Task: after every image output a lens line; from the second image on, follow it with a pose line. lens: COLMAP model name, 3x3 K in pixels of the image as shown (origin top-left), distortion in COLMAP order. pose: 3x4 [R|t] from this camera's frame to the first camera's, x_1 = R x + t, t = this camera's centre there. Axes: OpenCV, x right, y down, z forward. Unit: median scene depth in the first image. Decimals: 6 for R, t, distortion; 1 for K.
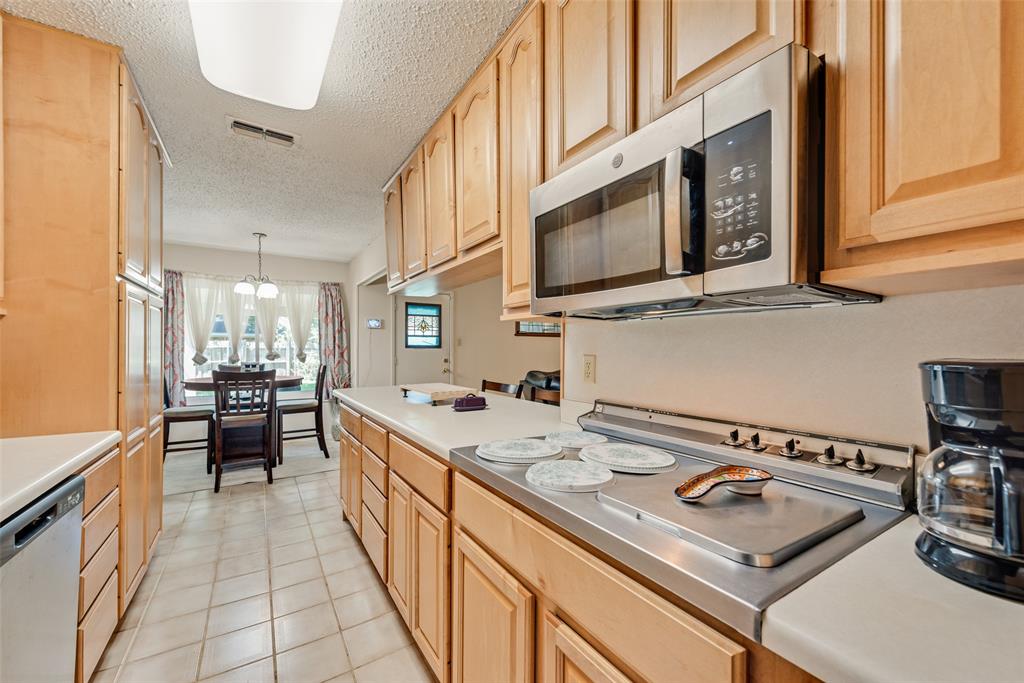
lens RADIAL K [[401.8, 0, 508.7], [0, 401.8, 348.1], [0, 0, 1]] dist [0.009332, -0.001690]
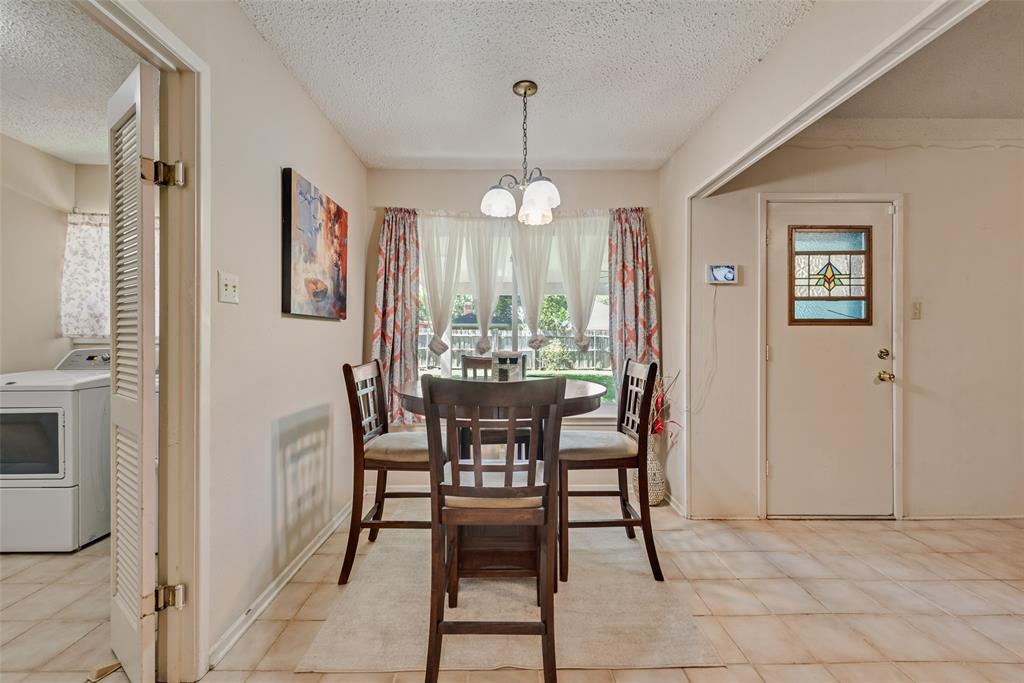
lens RADIAL K [[401.8, 0, 513.4], [0, 401.8, 339.5], [0, 0, 1]] dist [0.009332, -0.001690]
pose [[0.847801, -0.001922, -0.530311, -0.287958], [0.006273, 0.999960, 0.006403, 0.011424], [0.530278, -0.008755, 0.847779, 0.454502]]
